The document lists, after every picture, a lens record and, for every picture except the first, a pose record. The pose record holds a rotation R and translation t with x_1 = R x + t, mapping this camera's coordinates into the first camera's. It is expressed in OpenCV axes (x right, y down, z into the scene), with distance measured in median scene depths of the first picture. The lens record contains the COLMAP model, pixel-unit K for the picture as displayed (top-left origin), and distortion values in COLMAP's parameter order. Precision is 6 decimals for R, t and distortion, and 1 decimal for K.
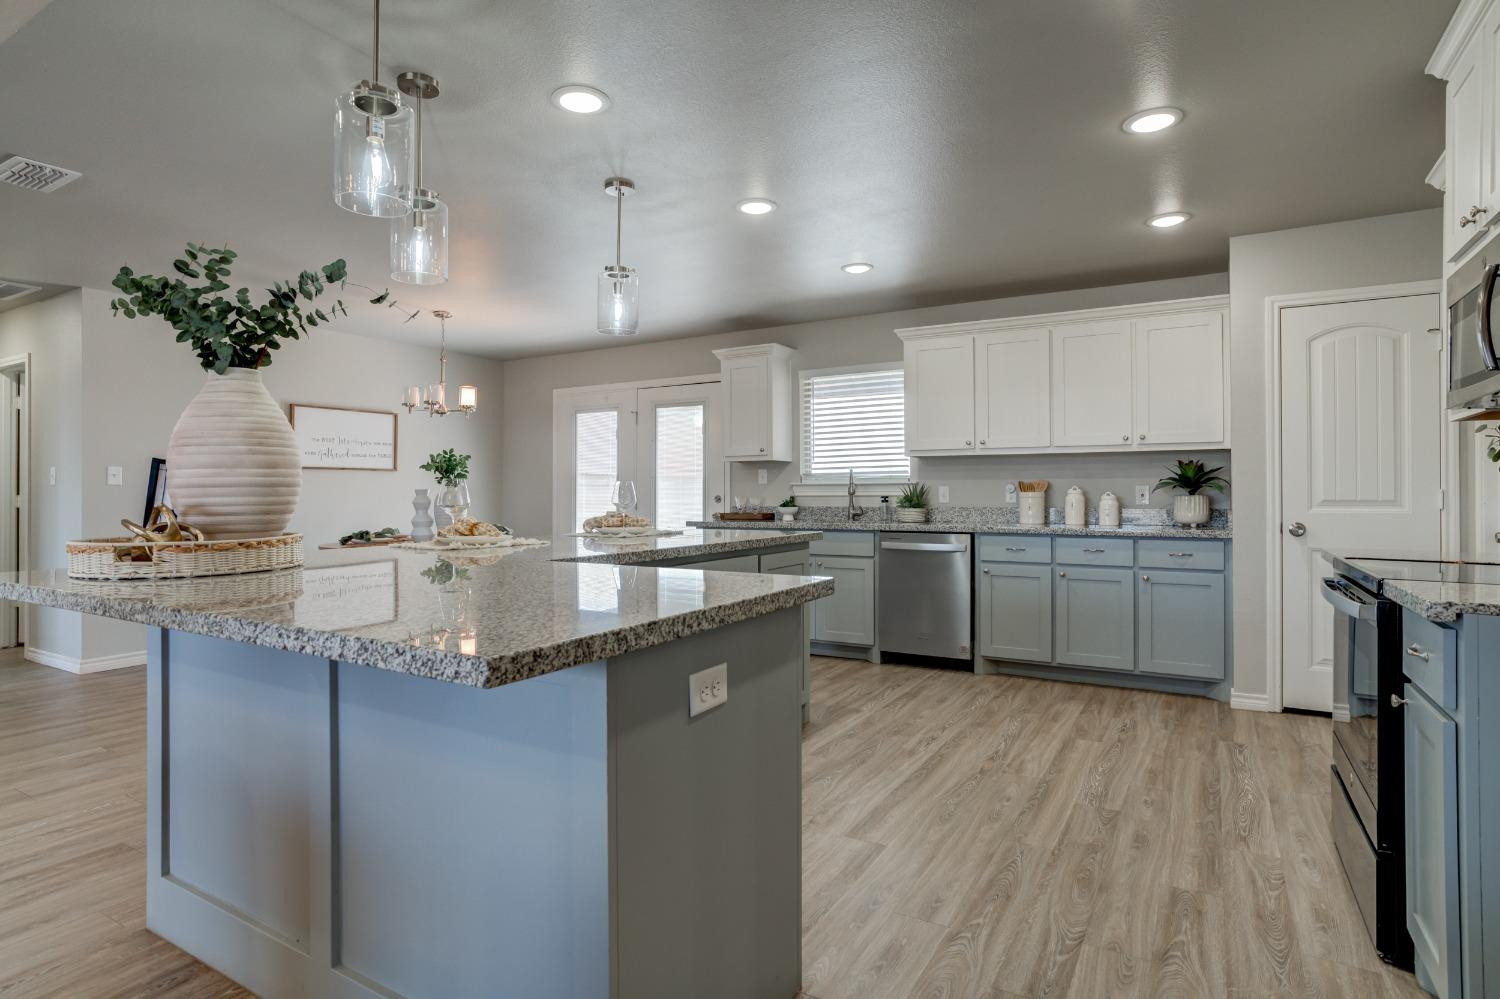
lens RADIAL K [[794.1, 0, 740.1], [0, 794.1, 486.3], [0, 0, 1]] dist [-0.050051, 0.035656]
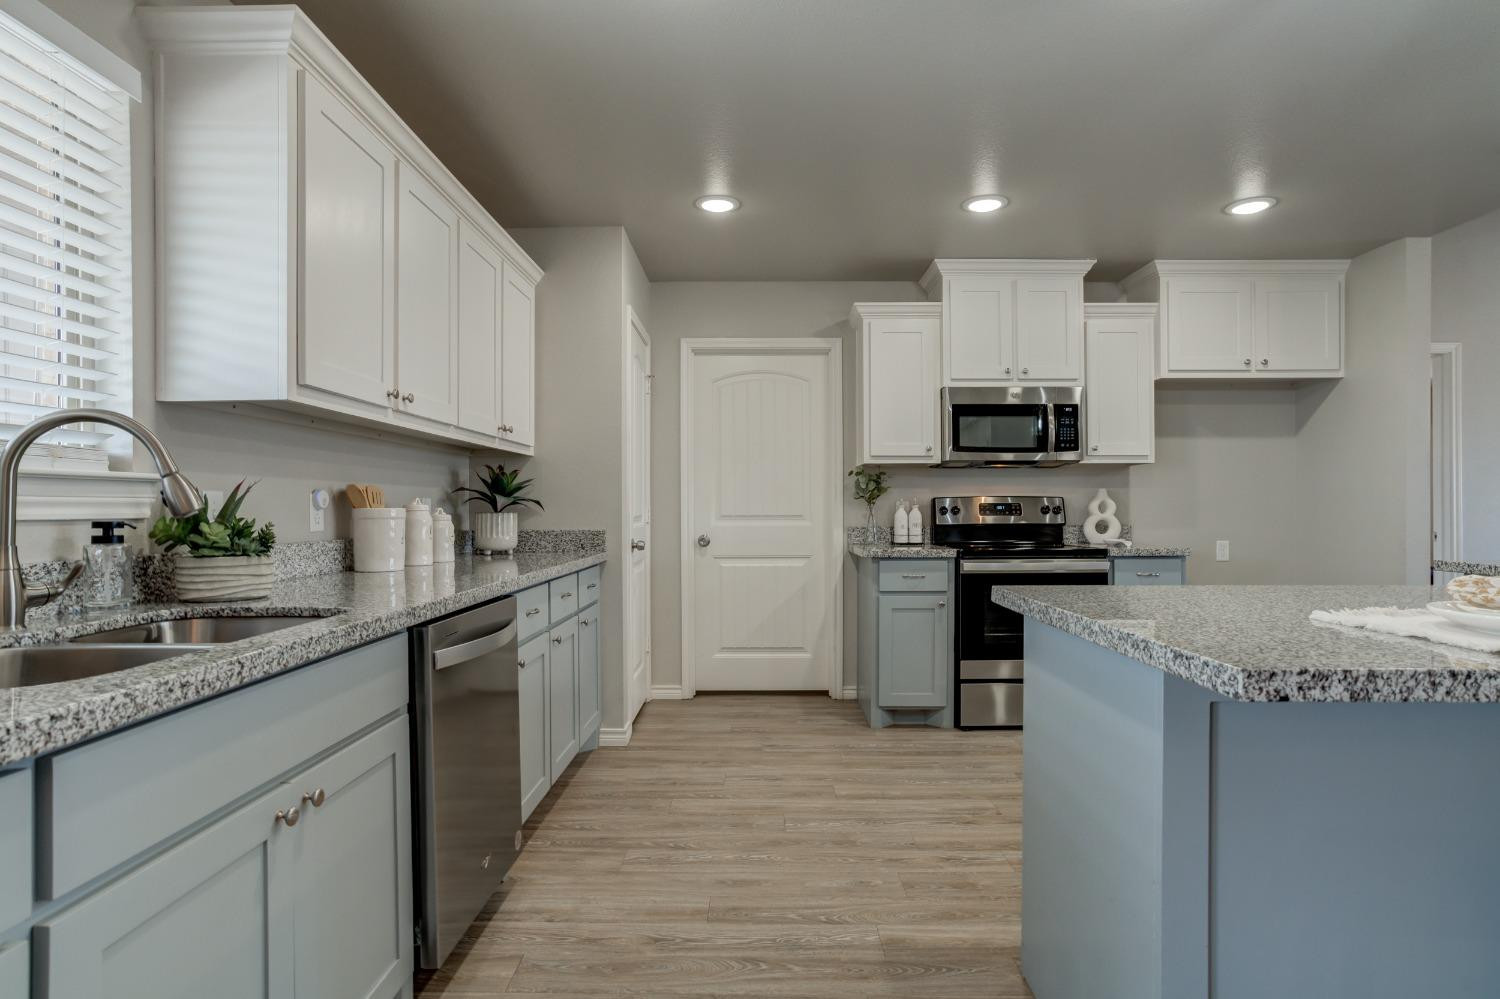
lens RADIAL K [[791.6, 0, 756.5], [0, 791.6, 510.2], [0, 0, 1]] dist [-0.048726, -0.000251]
pose [[-0.516206, 0.001223, 0.856464, -0.204579], [-0.003730, 0.999986, -0.003676, 0.010795], [-0.856456, -0.005092, -0.516194, 1.180711]]
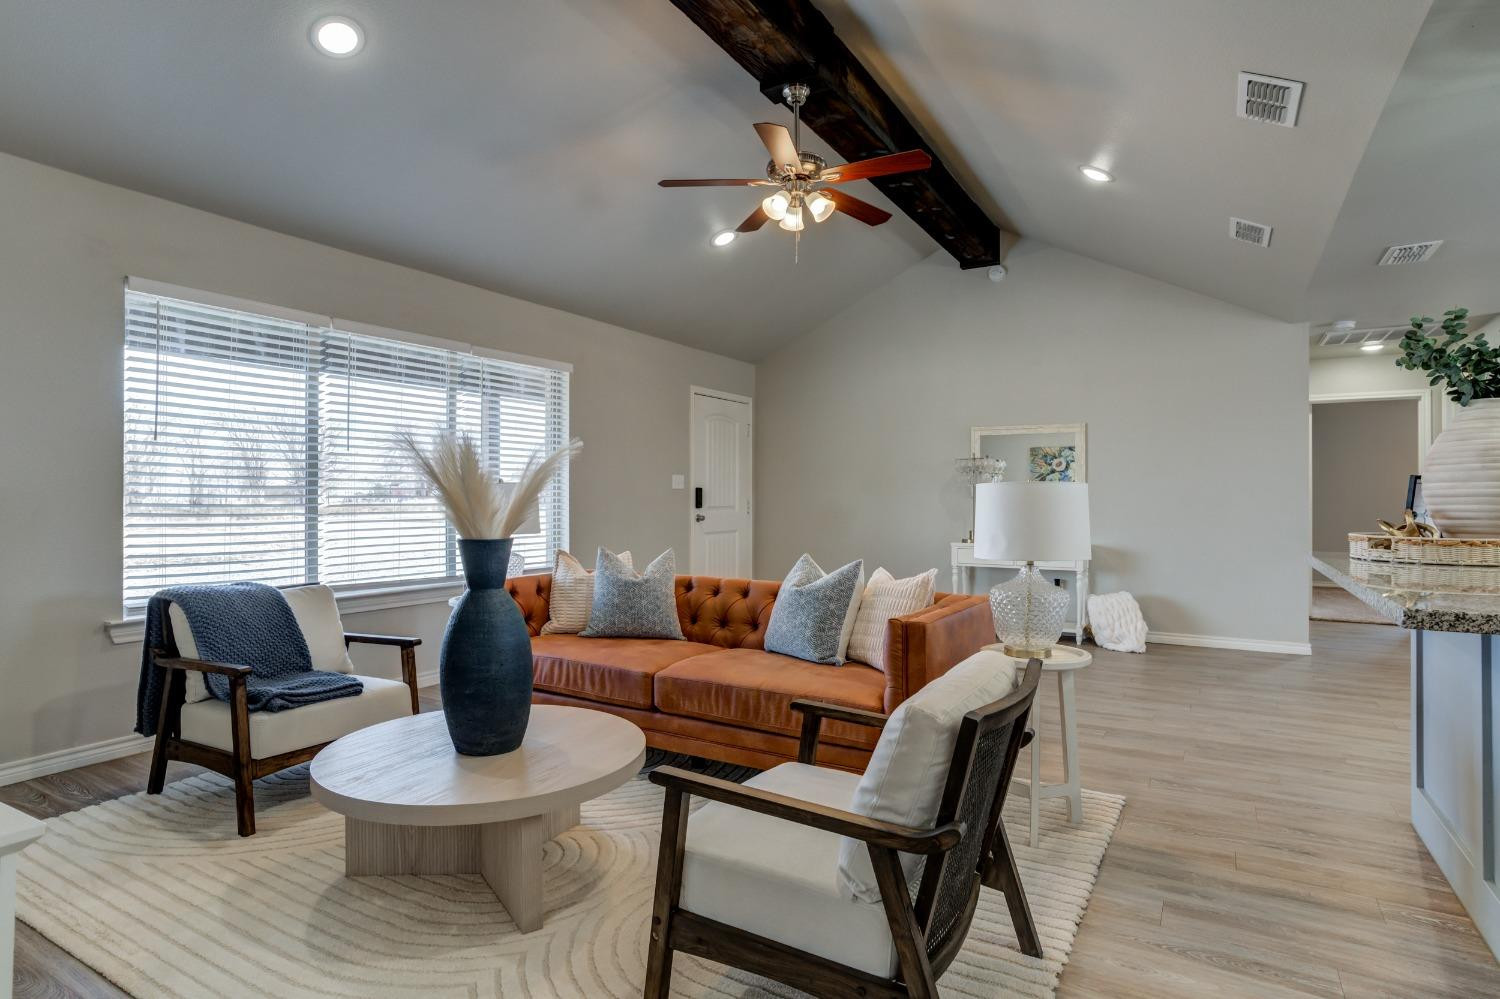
lens RADIAL K [[798.9, 0, 766.8], [0, 798.9, 501.5], [0, 0, 1]] dist [-0.042825, 0.038563]
pose [[0.028450, 0.009700, -0.999548, 0.245870], [0.003468, 0.999946, 0.009803, -0.003392], [0.999589, -0.003745, 0.028415, -0.064900]]
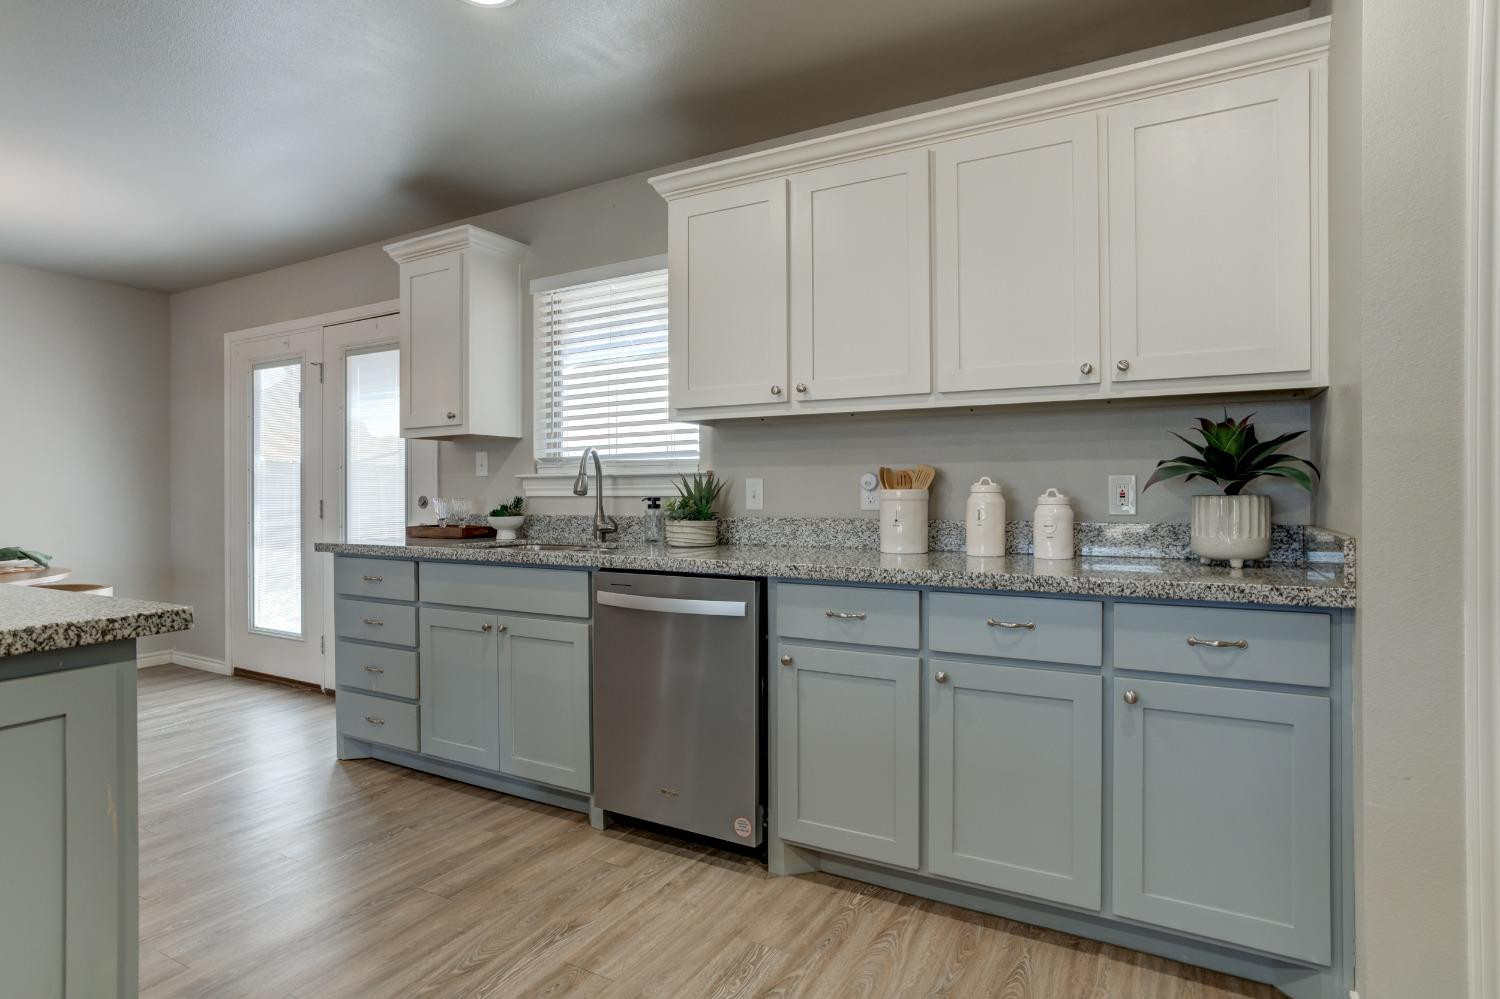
lens RADIAL K [[796.6, 0, 741.1], [0, 796.6, 491.7], [0, 0, 1]] dist [-0.068244, 0.048374]
pose [[0.999635, -0.003015, 0.026850, 0.284926], [0.002726, 0.999938, 0.010774, 0.003631], [-0.026881, -0.010697, 0.999581, 0.562846]]
